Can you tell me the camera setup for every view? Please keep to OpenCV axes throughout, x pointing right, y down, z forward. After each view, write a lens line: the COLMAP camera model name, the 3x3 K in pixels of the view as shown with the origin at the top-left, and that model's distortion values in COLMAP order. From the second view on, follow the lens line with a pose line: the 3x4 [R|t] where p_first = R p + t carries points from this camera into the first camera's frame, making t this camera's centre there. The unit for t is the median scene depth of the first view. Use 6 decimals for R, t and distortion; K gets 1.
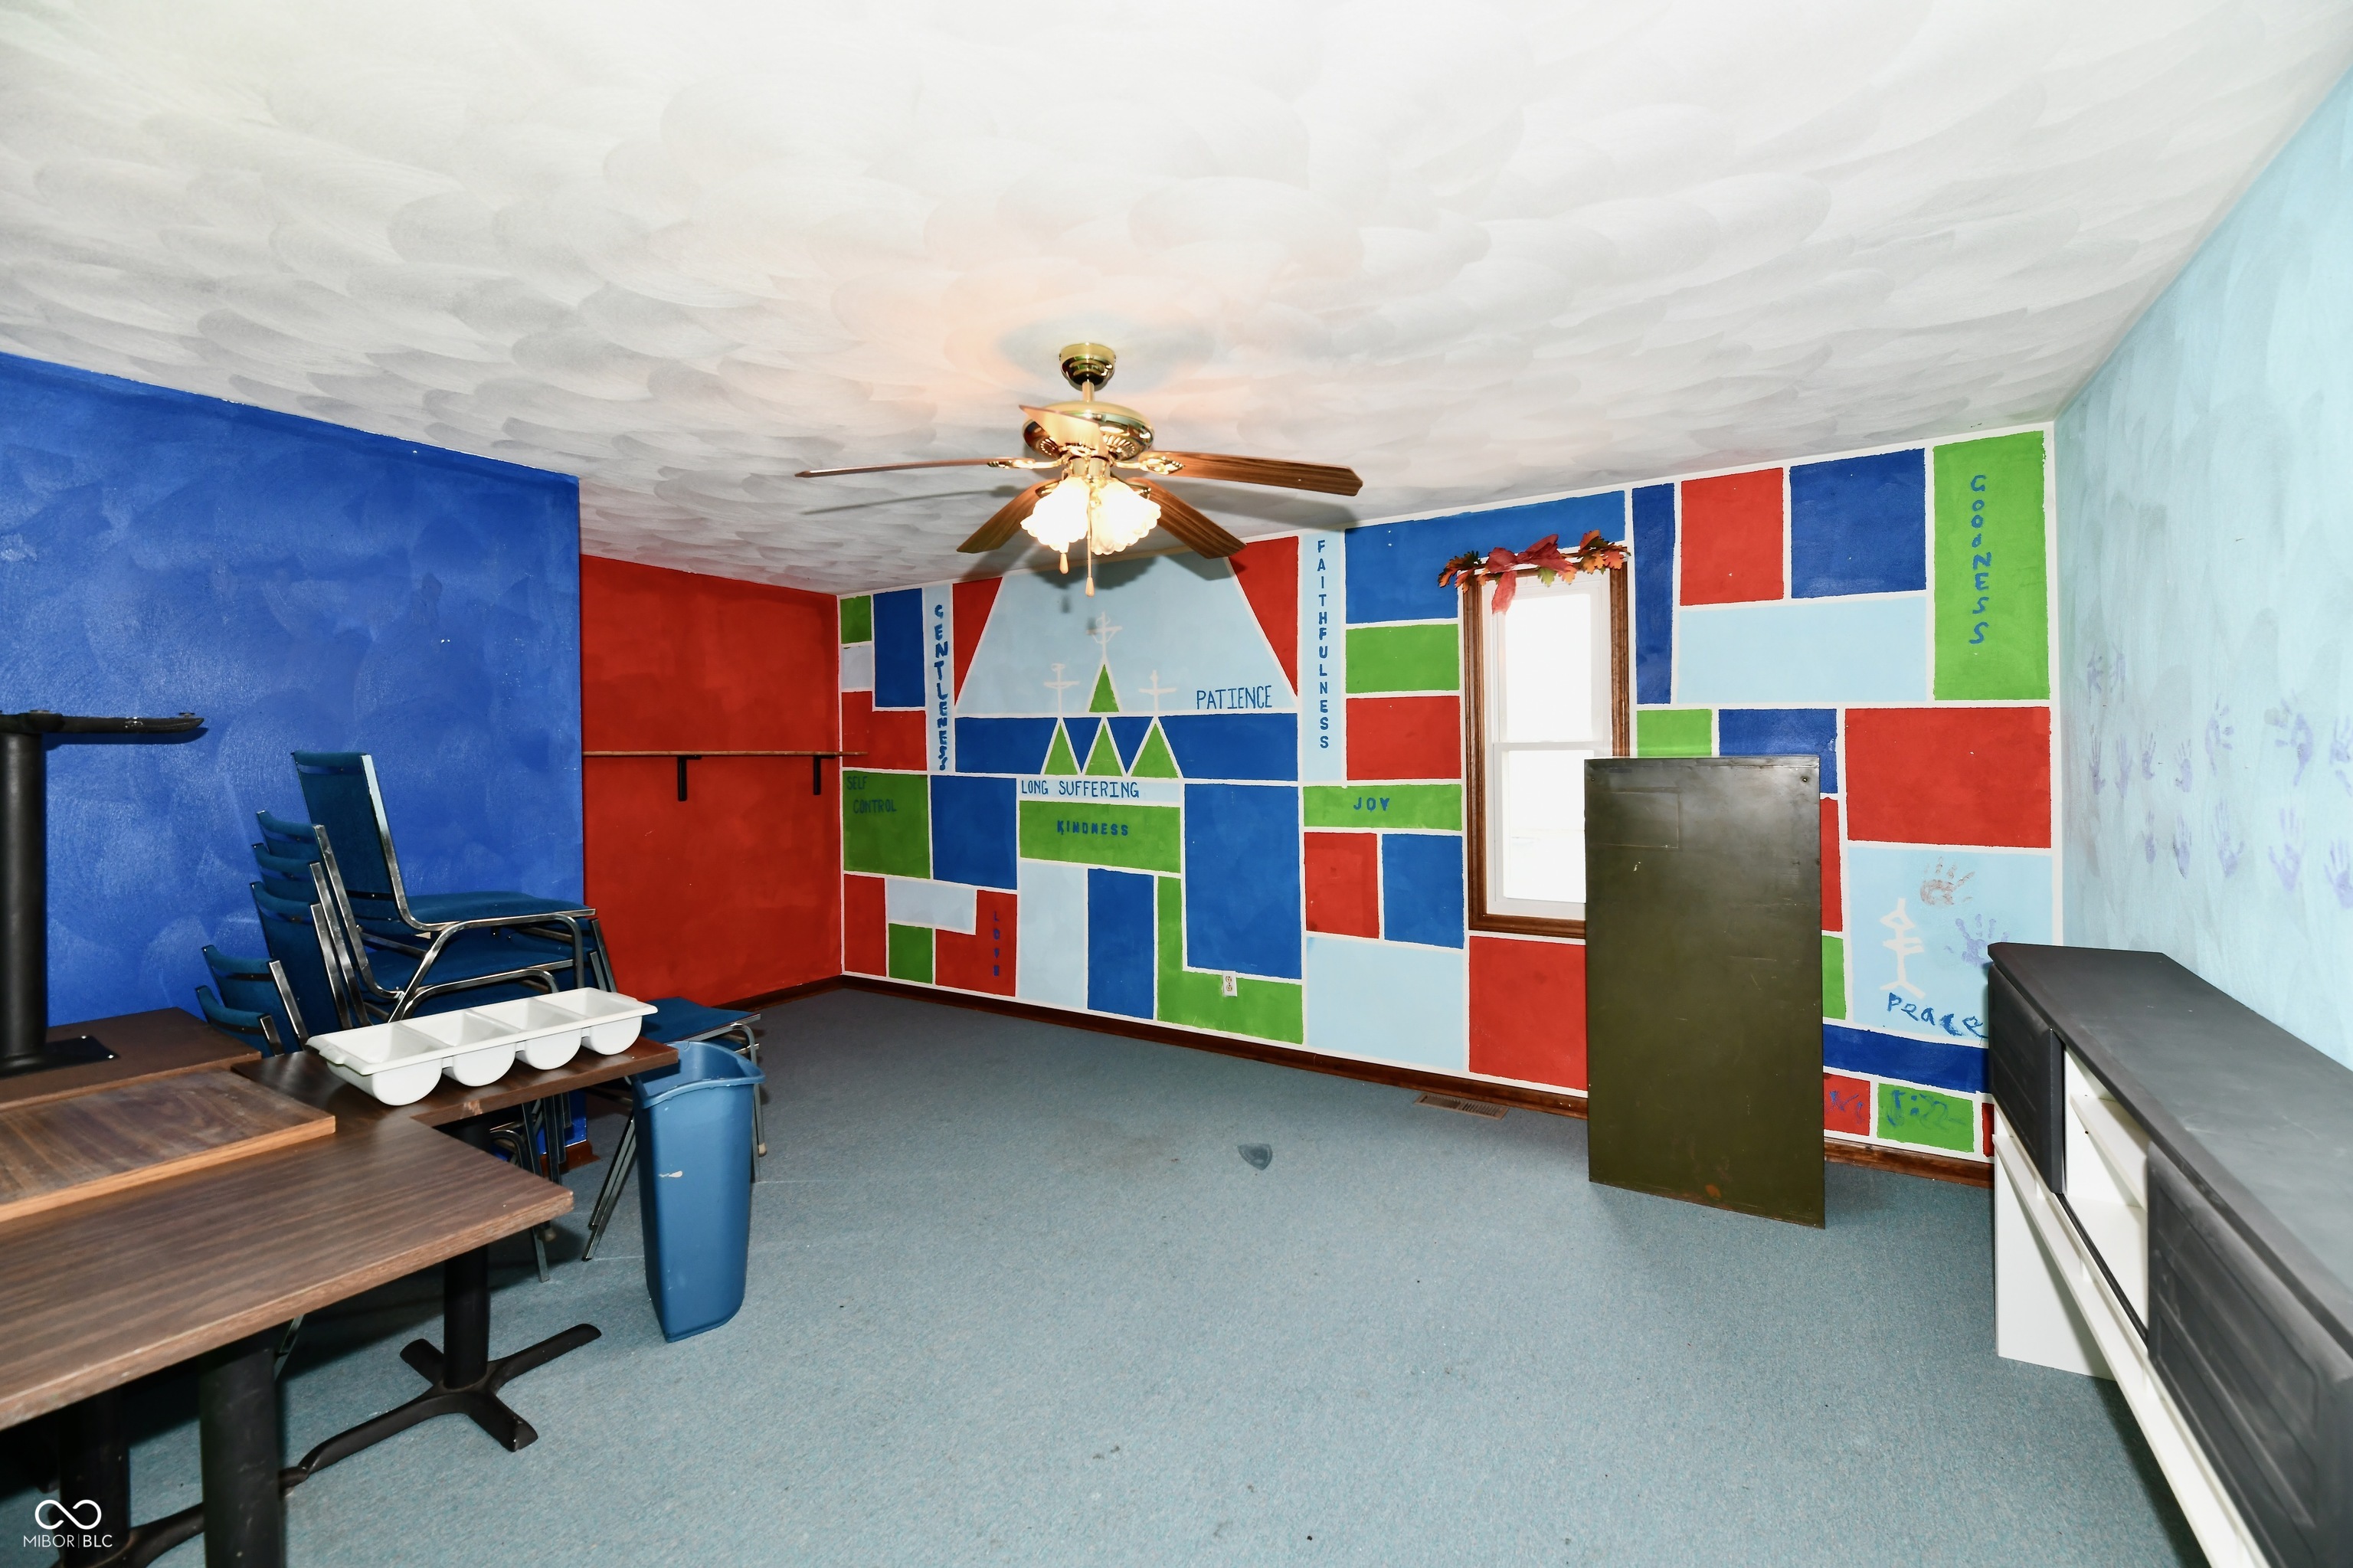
lens RADIAL K [[966.6, 0, 1193.5], [0, 966.6, 751.5], [0, 0, 1]] dist [-0.000895, -0.004695]
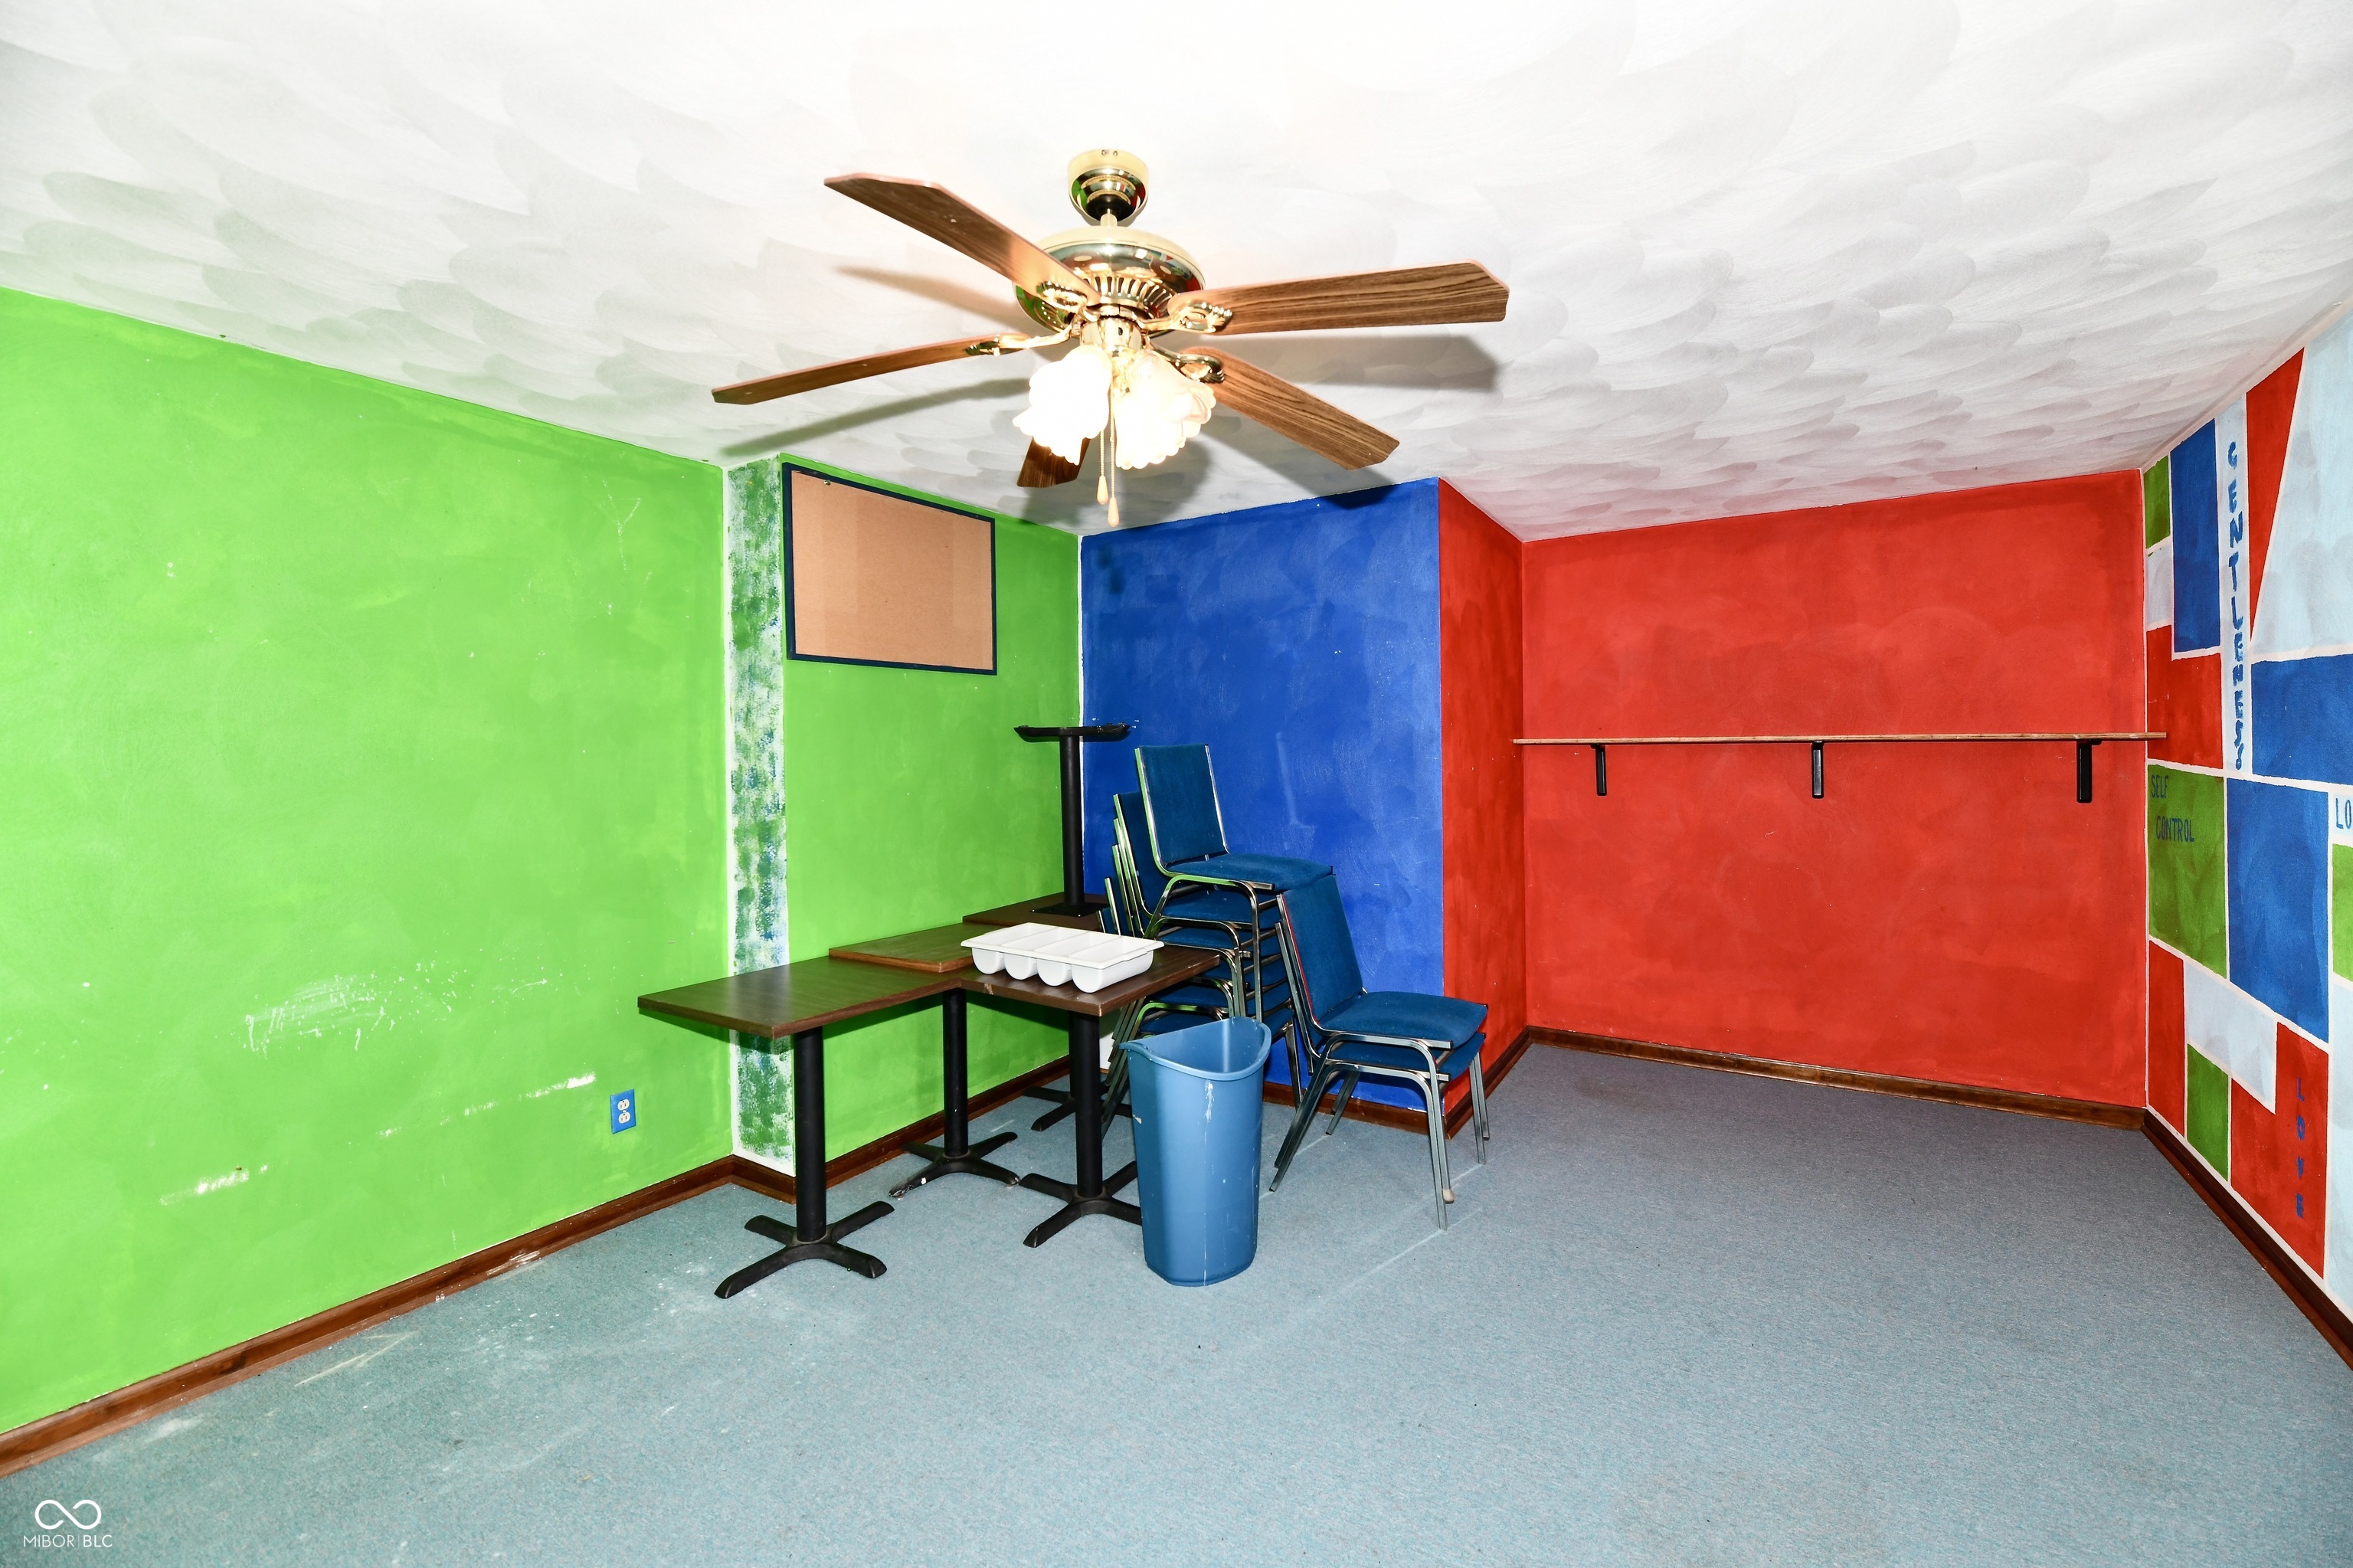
lens RADIAL K [[966.6, 0, 1193.5], [0, 966.6, 751.5], [0, 0, 1]] dist [-0.000895, -0.004695]
pose [[-0.019559, 0.011251, -0.999745, 0.251310], [0.014266, 0.999838, 0.010973, -0.003209], [0.999707, -0.014048, -0.019717, 0.464787]]
